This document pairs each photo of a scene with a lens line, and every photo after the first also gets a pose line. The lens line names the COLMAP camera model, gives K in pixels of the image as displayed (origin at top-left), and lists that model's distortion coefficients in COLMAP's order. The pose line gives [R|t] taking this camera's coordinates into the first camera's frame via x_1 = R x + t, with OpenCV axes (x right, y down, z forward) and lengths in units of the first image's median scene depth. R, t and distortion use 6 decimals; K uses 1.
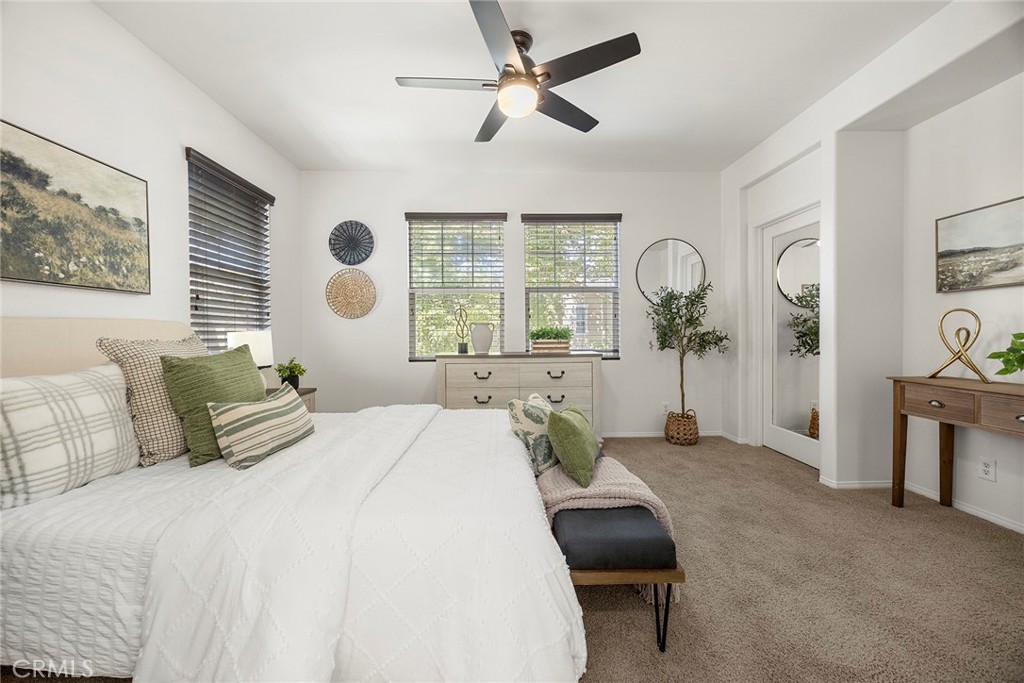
lens RADIAL K [[396.1, 0, 515.3], [0, 396.1, 340.3], [0, 0, 1]] dist [-0.000064, -0.000016]
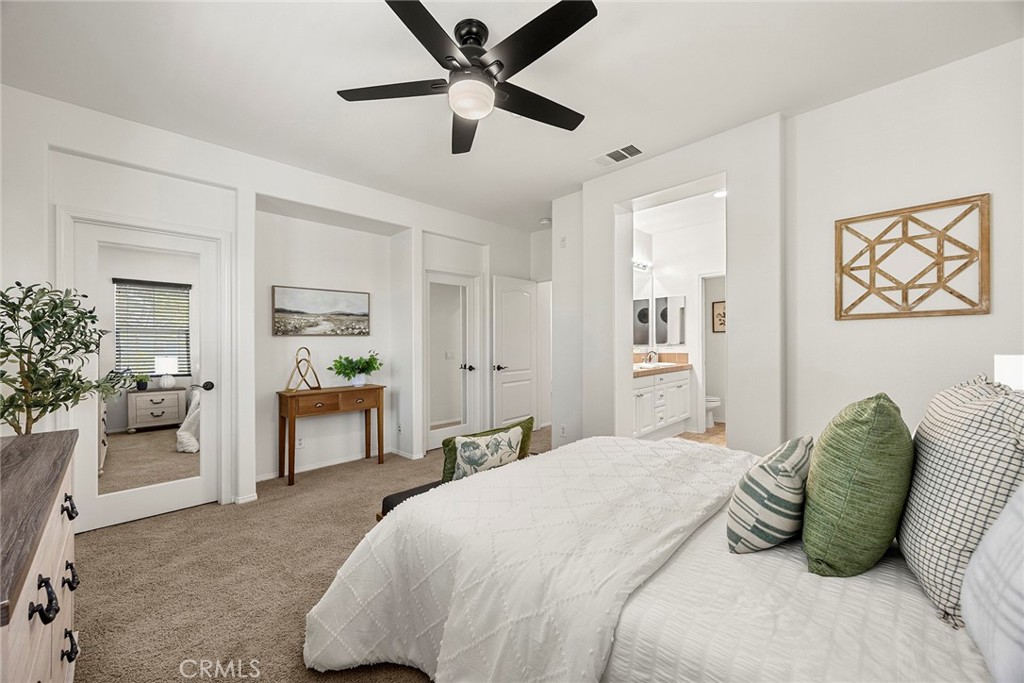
lens RADIAL K [[396.1, 0, 515.3], [0, 396.1, 340.3], [0, 0, 1]] dist [-0.000064, -0.000016]
pose [[-0.688726, 0.012556, 0.724913, -0.655619], [0.021487, 0.999764, 0.003098, -0.091241], [-0.724703, 0.017710, -0.688834, 1.437535]]
